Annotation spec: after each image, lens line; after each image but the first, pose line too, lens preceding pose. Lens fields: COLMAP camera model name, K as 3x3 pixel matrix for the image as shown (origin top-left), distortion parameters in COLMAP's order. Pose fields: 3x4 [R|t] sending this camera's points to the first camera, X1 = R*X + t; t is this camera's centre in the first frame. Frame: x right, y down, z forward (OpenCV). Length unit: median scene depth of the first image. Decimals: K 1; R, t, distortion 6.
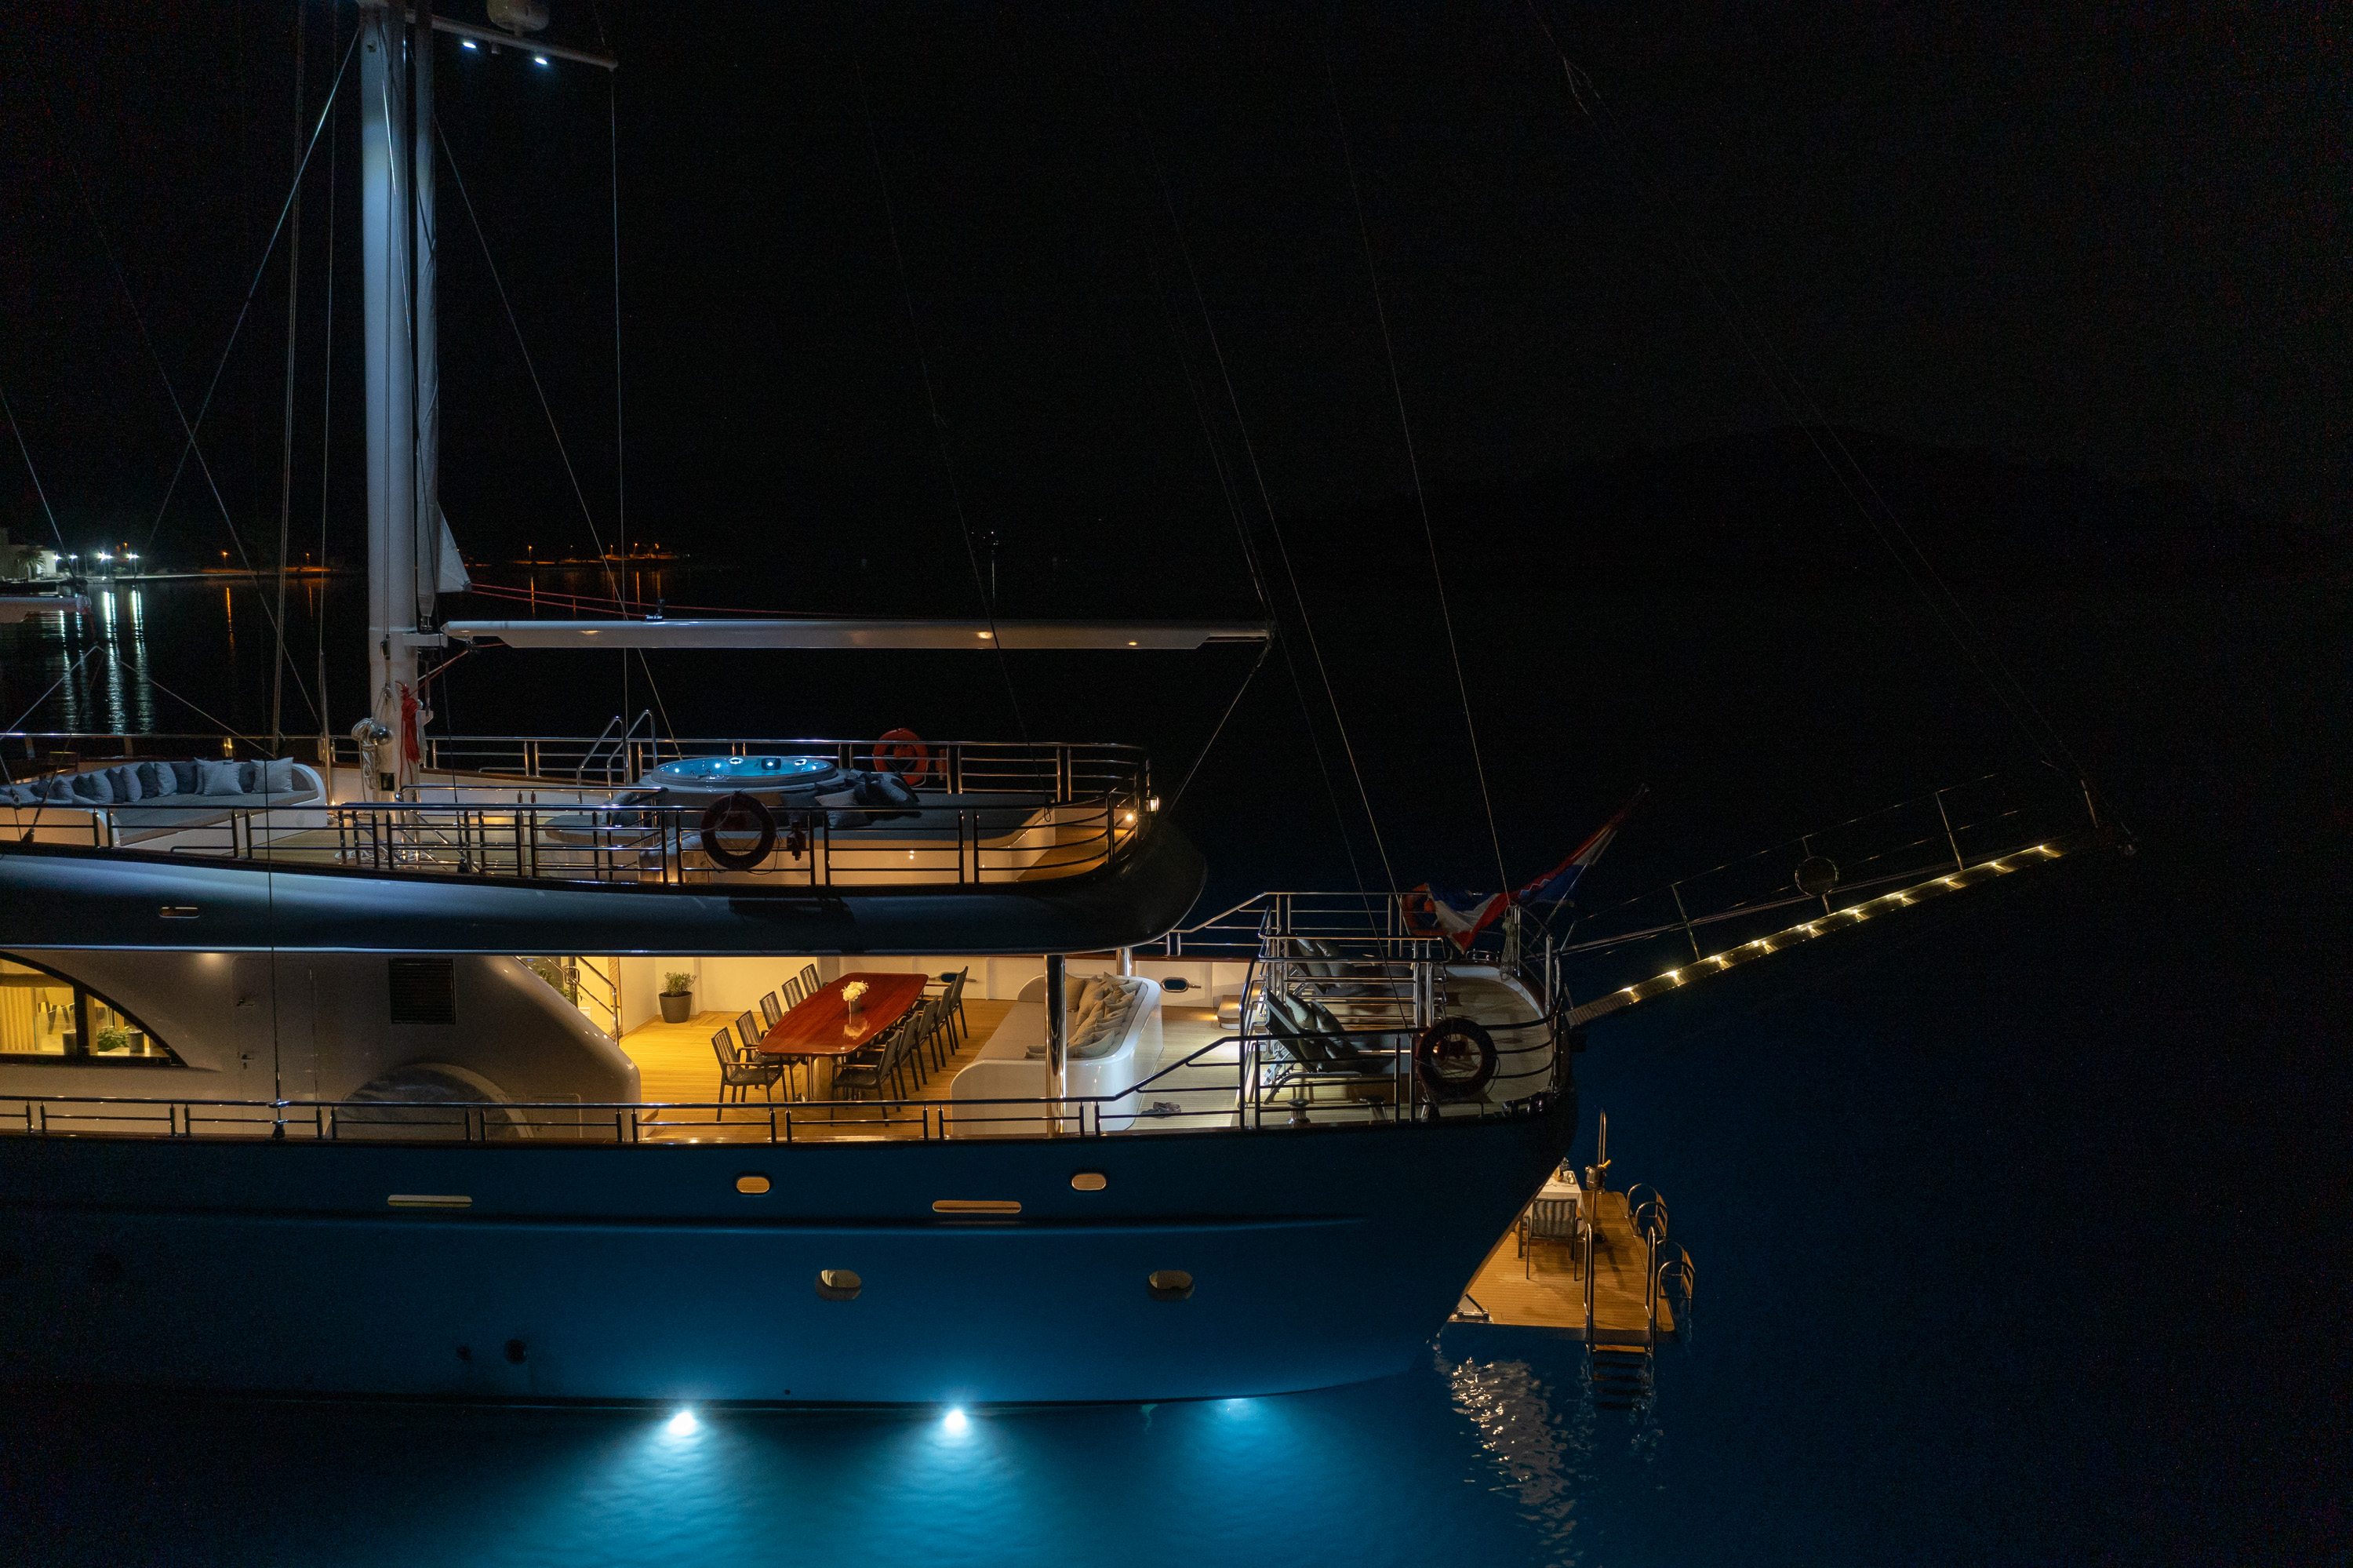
lens RADIAL K [[1863.8, 0, 1181.1], [0, 1863.8, 747.7], [0, 0, 1]] dist [-0.016135, 0.004084]
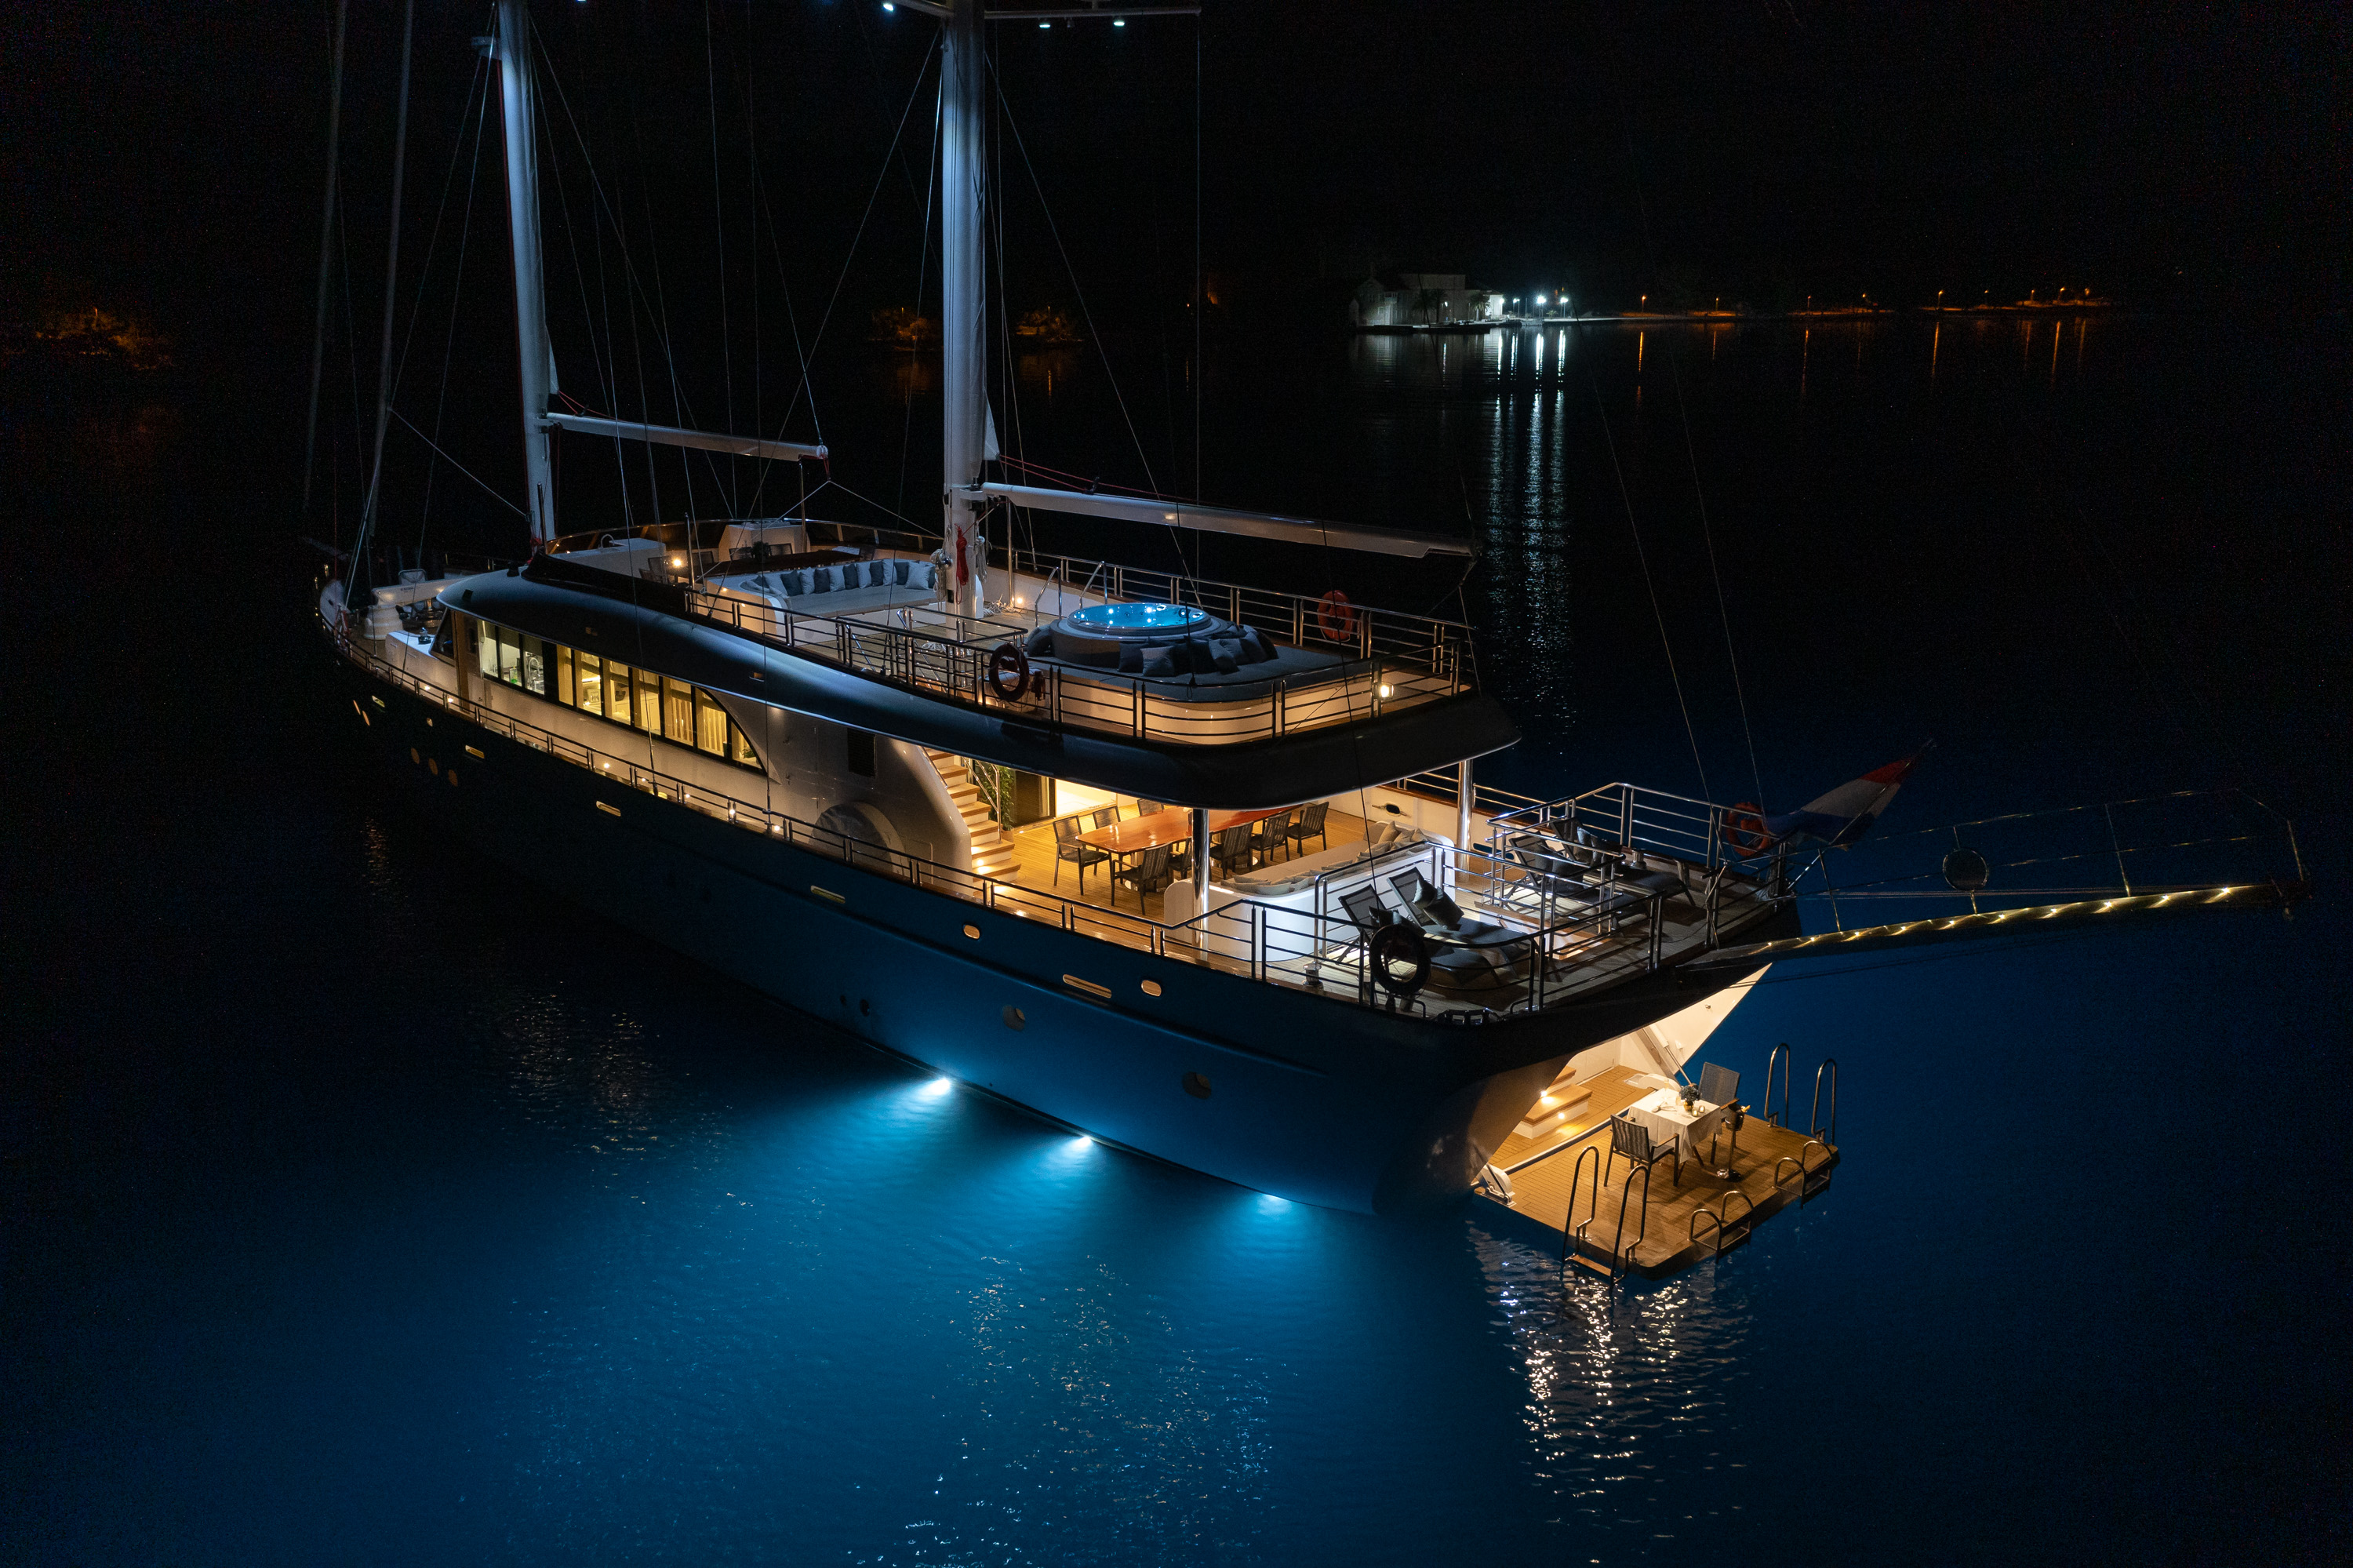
lens RADIAL K [[1863.8, 0, 1181.1], [0, 1863.8, 747.7], [0, 0, 1]] dist [-0.016135, 0.004084]
pose [[0.757689, 0.157039, -0.633439, 0.622287], [-0.071976, 0.984804, 0.158053, -0.106945], [0.648634, -0.074163, 0.757479, 0.062534]]
